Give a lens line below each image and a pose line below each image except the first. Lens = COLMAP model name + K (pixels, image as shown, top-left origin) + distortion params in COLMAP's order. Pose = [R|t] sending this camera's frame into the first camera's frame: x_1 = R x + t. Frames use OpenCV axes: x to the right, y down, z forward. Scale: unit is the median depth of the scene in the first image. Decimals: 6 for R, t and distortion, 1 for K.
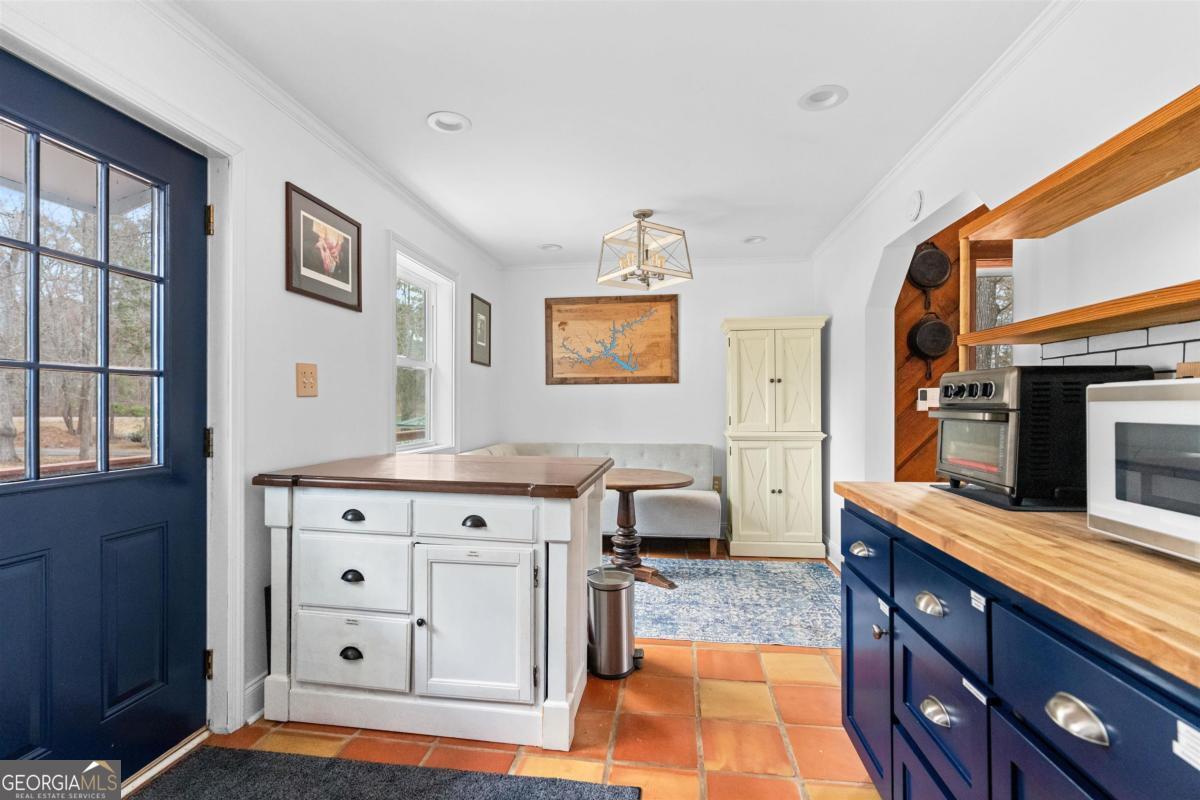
lens RADIAL K [[575.6, 0, 600.0], [0, 575.6, 400.0], [0, 0, 1]] dist [0.001457, -0.000036]
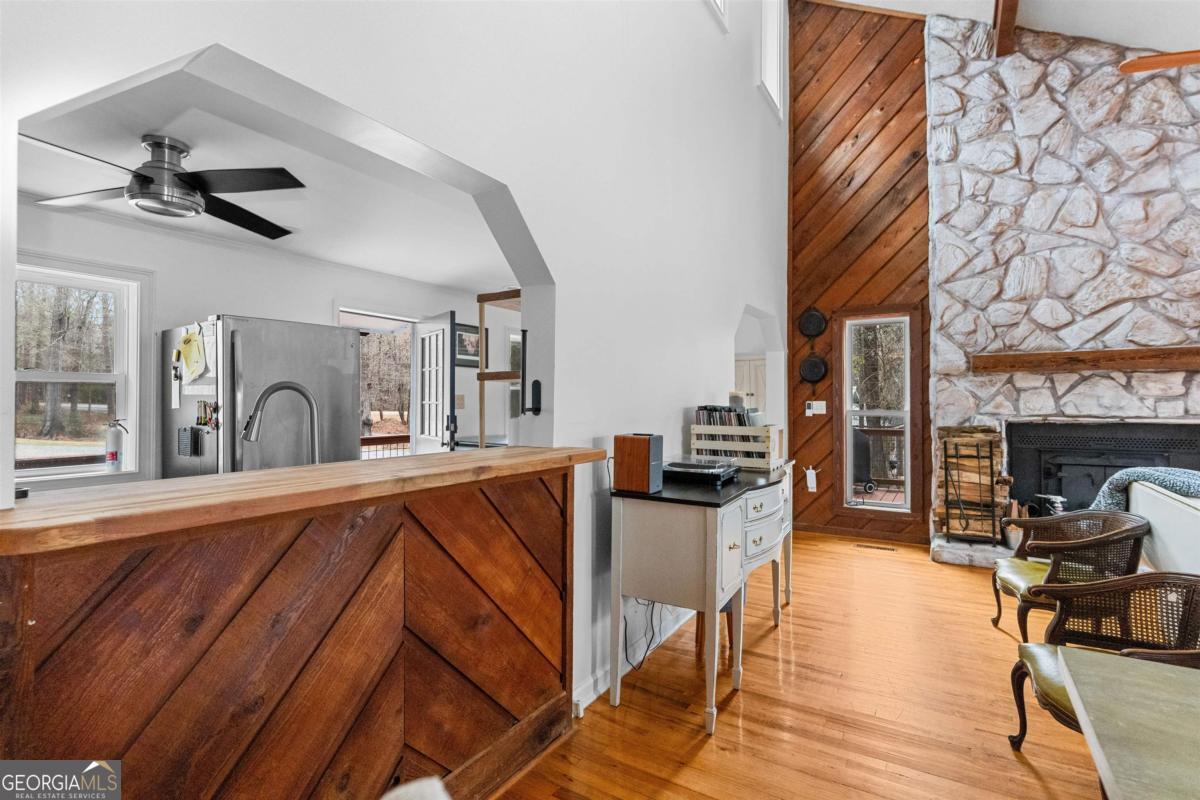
lens RADIAL K [[575.6, 0, 600.0], [0, 575.6, 400.0], [0, 0, 1]] dist [0.001457, -0.000036]
pose [[0.914491, -0.001669, -0.404603, 0.668931], [0.003904, 0.999981, 0.004698, -0.033367], [0.404587, -0.005876, 0.914481, -0.642717]]
